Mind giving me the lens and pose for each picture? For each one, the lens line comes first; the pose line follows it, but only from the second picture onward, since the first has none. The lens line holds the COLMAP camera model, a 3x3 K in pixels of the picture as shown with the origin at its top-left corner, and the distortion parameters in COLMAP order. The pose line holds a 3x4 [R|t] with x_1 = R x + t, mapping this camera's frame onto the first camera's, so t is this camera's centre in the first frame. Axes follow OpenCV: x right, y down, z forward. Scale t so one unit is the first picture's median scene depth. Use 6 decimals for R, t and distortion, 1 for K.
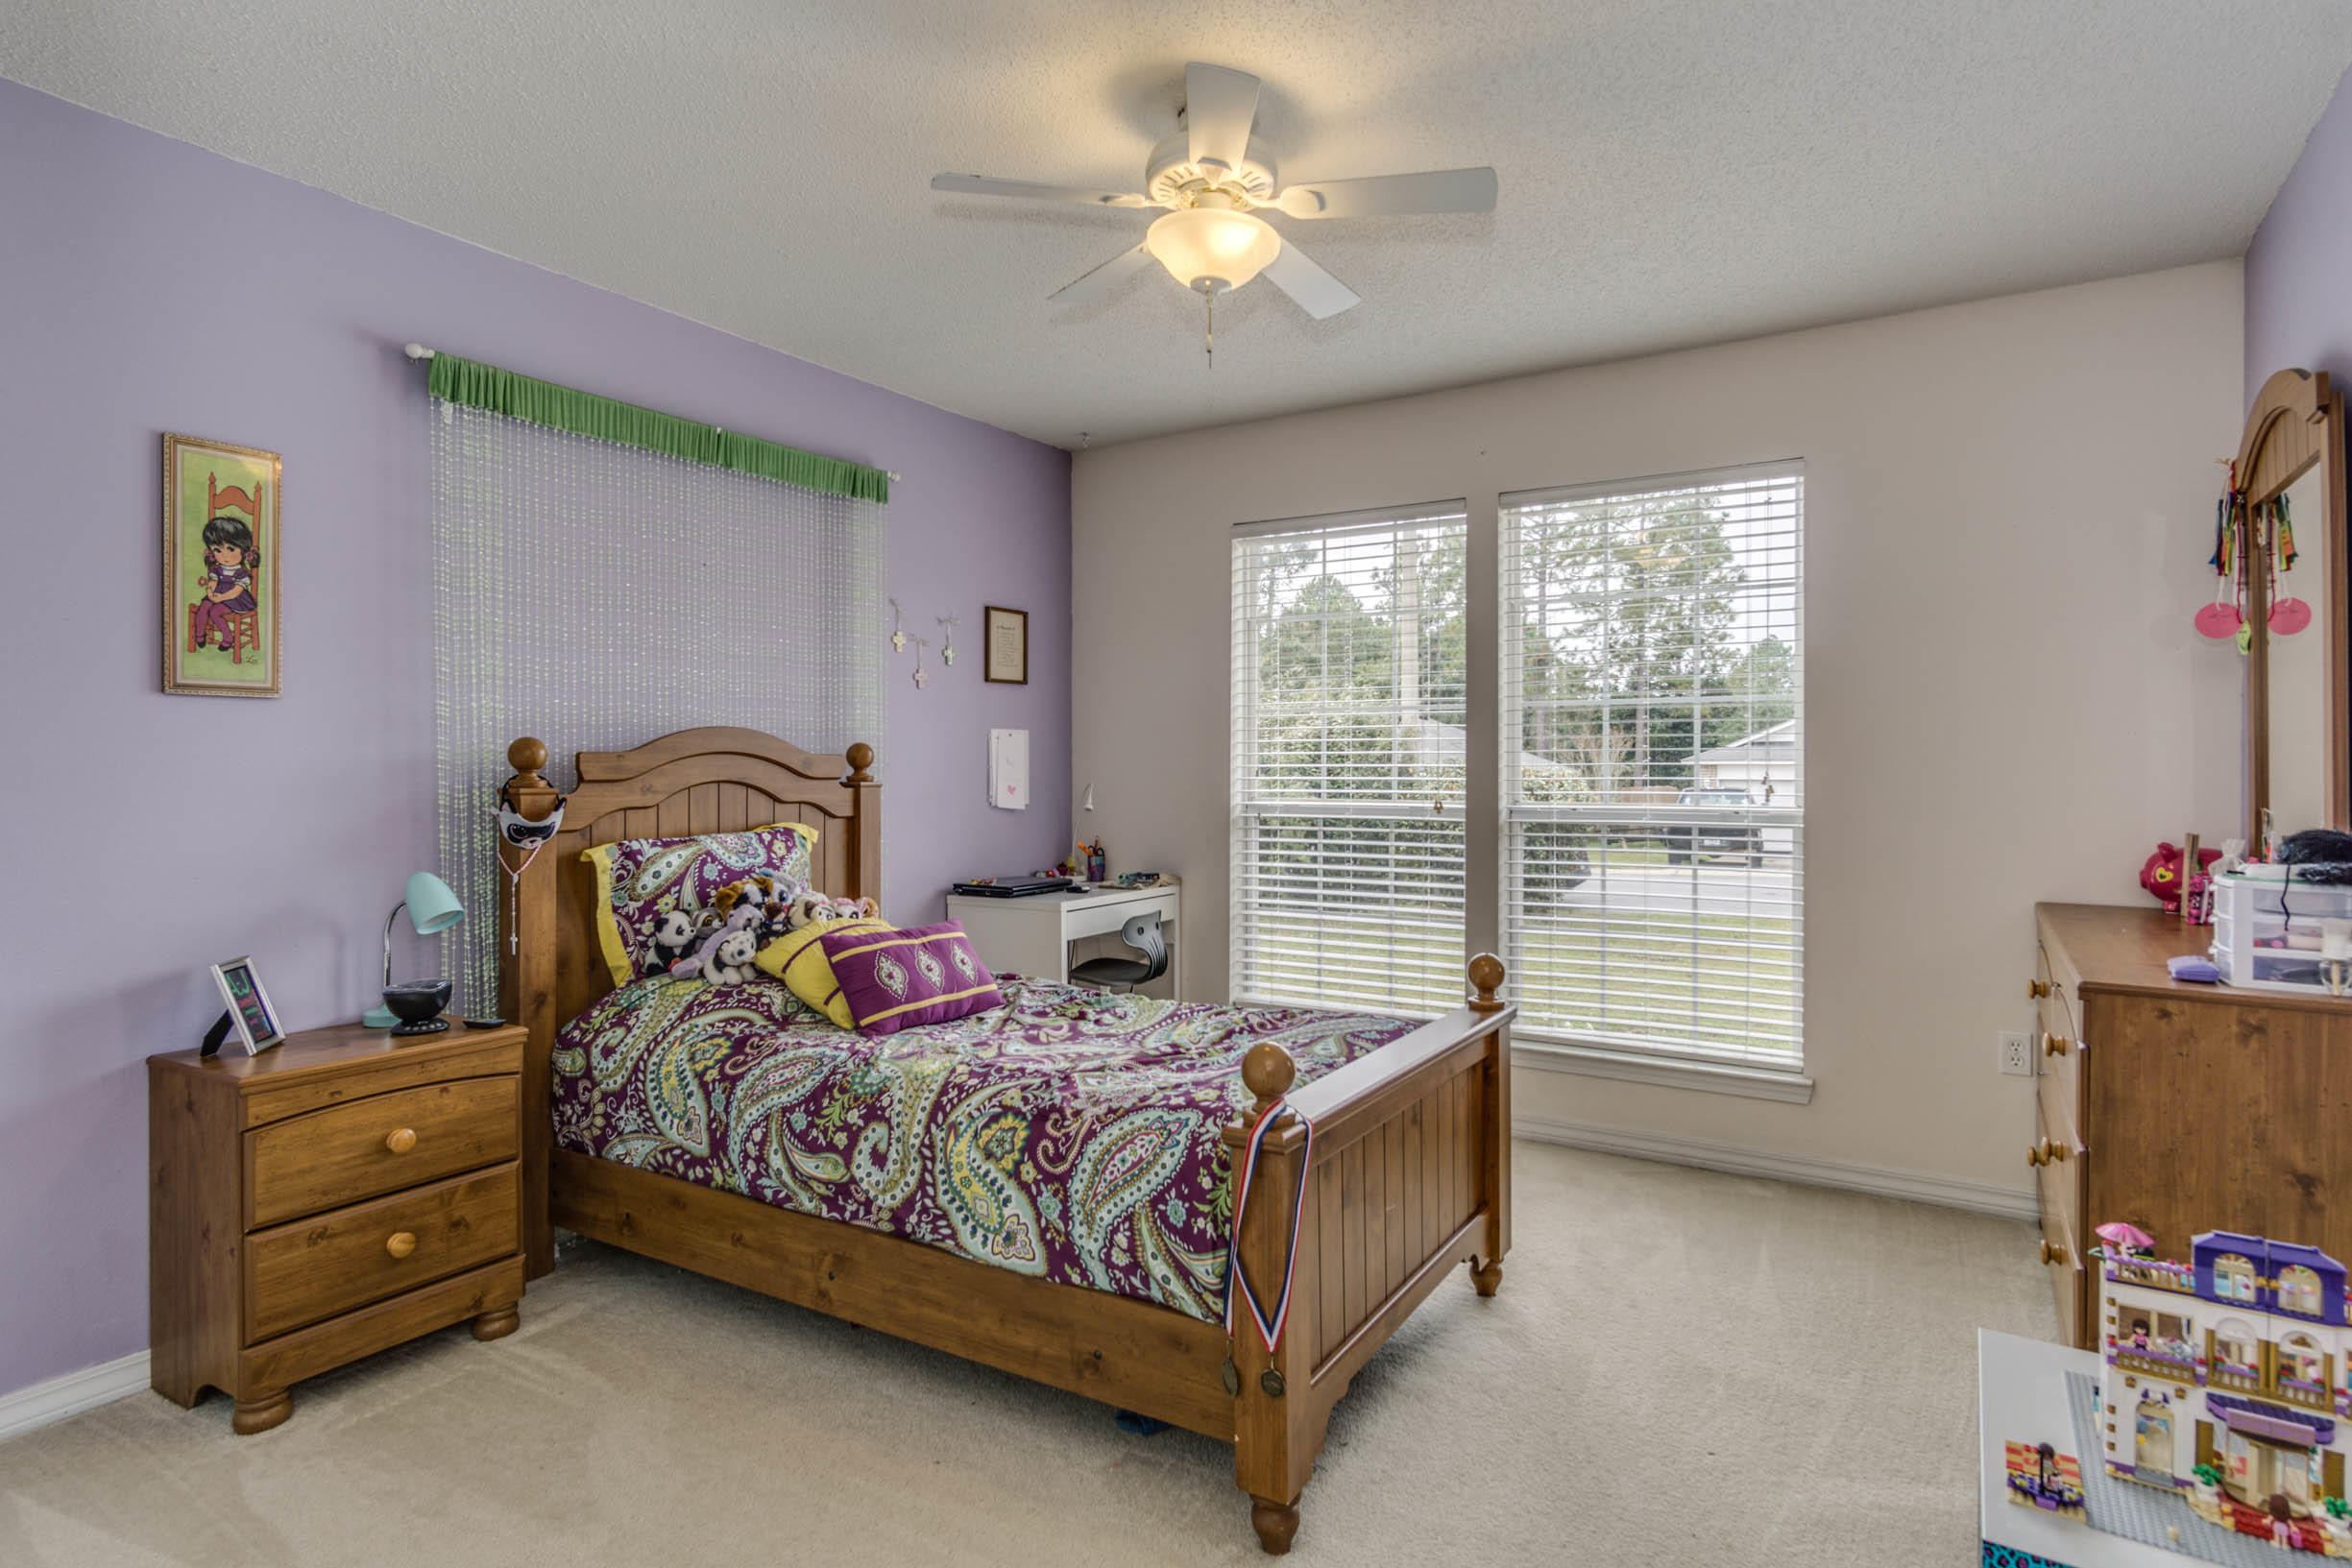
lens RADIAL K [[1240.0, 0, 1175.7], [0, 1240.0, 769.3], [0, 0, 1]] dist [-0.000195, 0.005244]
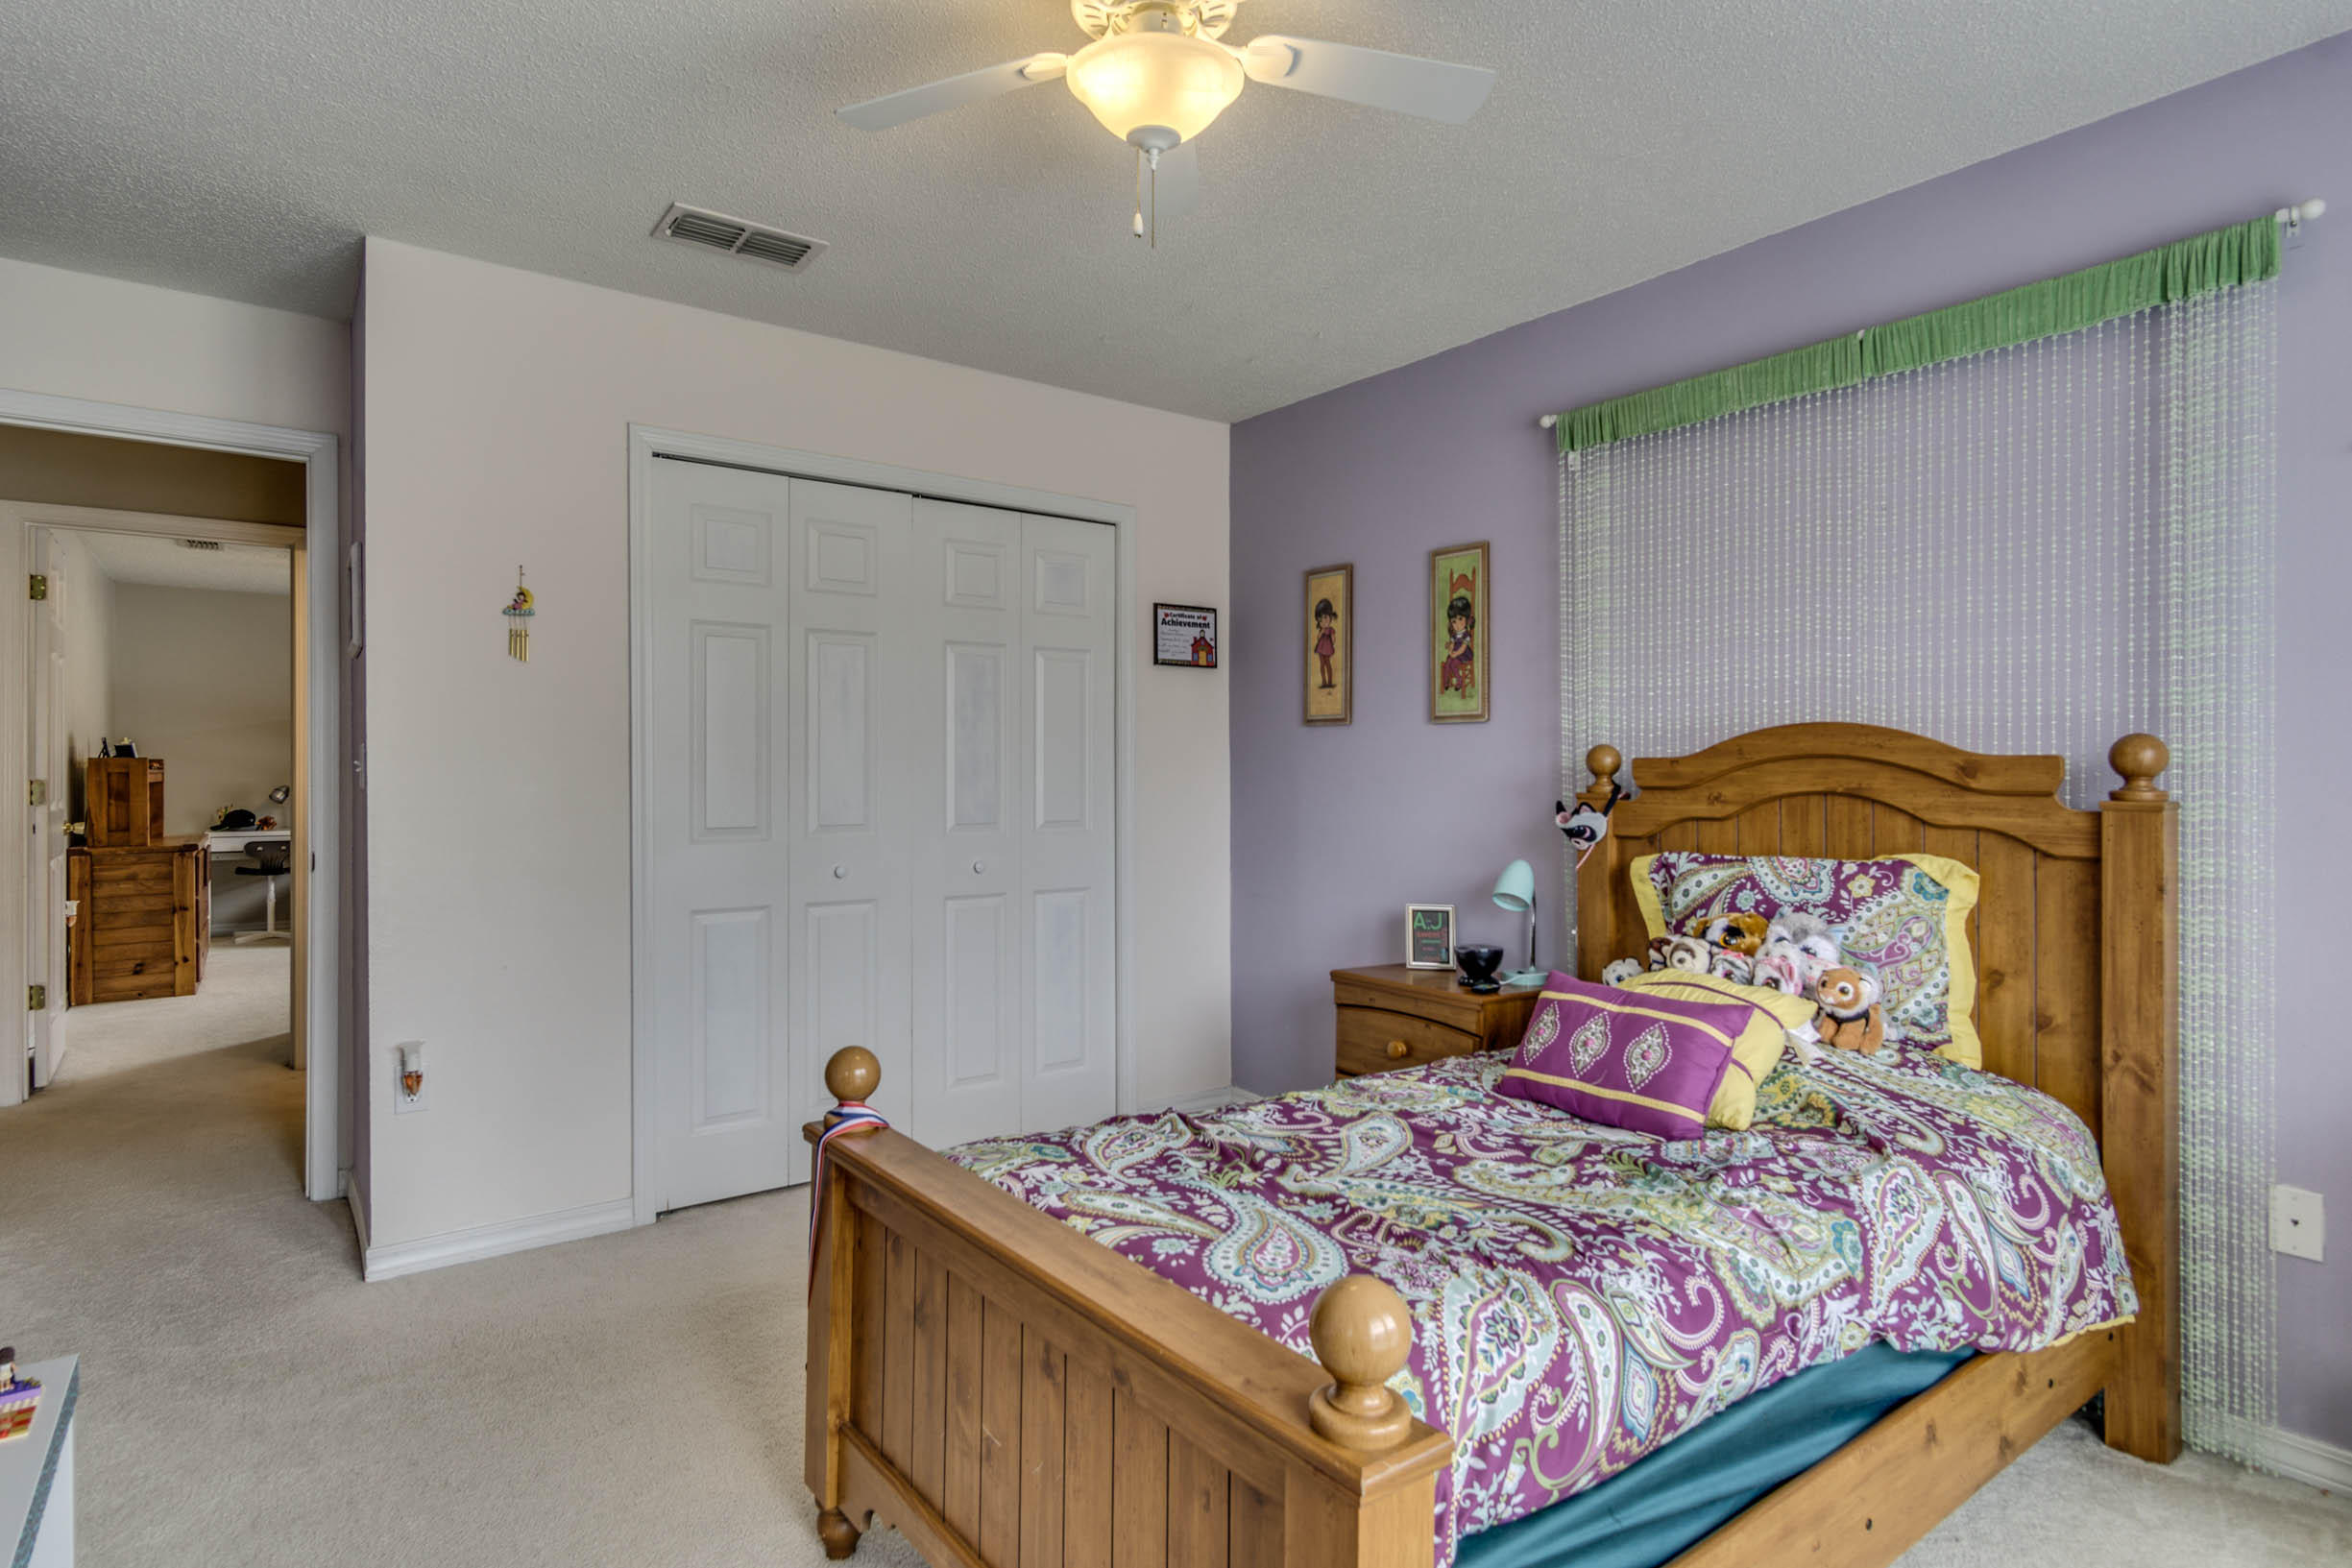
lens RADIAL K [[1240.0, 0, 1171.1], [0, 1240.0, 785.2], [0, 0, 1]] dist [-0.000195, 0.005244]
pose [[-0.360575, 0.013808, -0.932628, 0.563497], [-0.003958, 0.999859, 0.016334, -0.006879], [0.932722, 0.009581, -0.360470, 0.983437]]
